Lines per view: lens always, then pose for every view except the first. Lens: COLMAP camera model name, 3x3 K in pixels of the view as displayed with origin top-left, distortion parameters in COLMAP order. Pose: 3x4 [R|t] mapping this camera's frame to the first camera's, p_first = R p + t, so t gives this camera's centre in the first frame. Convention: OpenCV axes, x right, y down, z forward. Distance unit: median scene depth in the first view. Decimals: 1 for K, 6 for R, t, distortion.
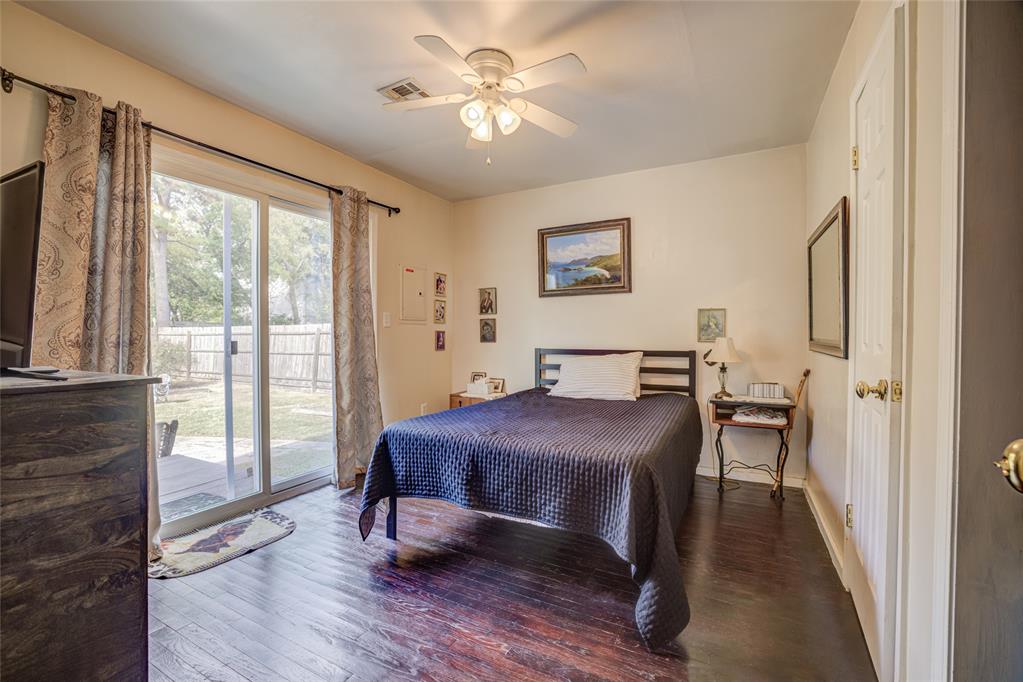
lens RADIAL K [[442.0, 0, 511.5], [0, 442.0, 341.0], [0, 0, 1]] dist [-0.033135, 0.015034]
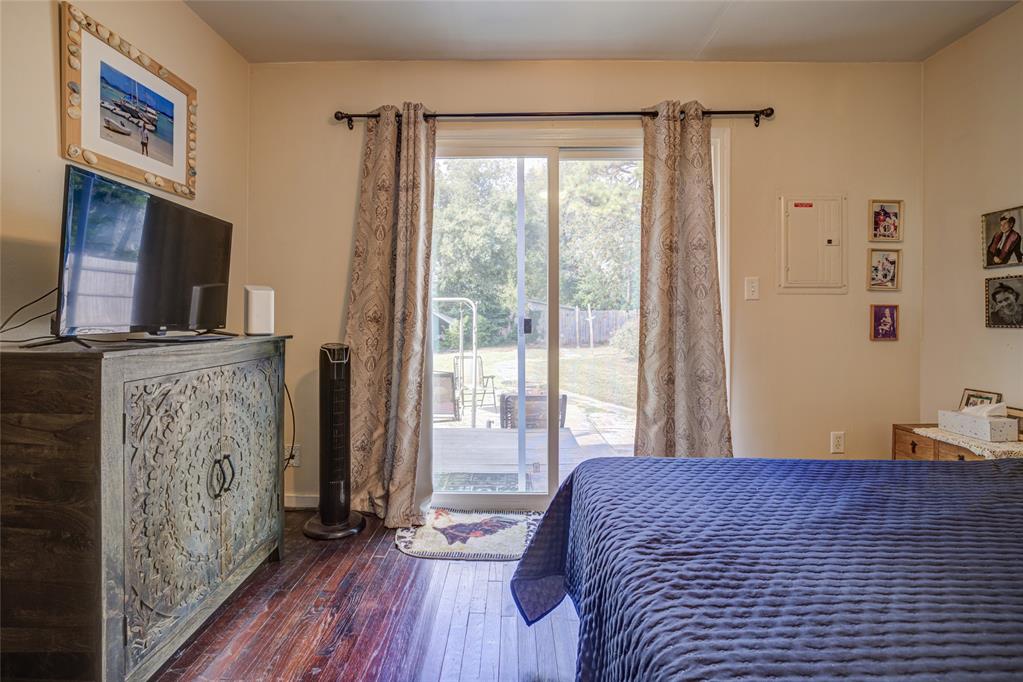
lens RADIAL K [[458.3, 0, 480.1], [0, 458.3, 317.7], [0, 0, 1]] dist [-0.038068, 0.009071]
pose [[0.450405, 0.006271, -0.892802, 0.147840], [-0.012773, 0.999918, 0.000580, -0.001150], [0.892733, 0.011142, 0.450449, 0.412547]]
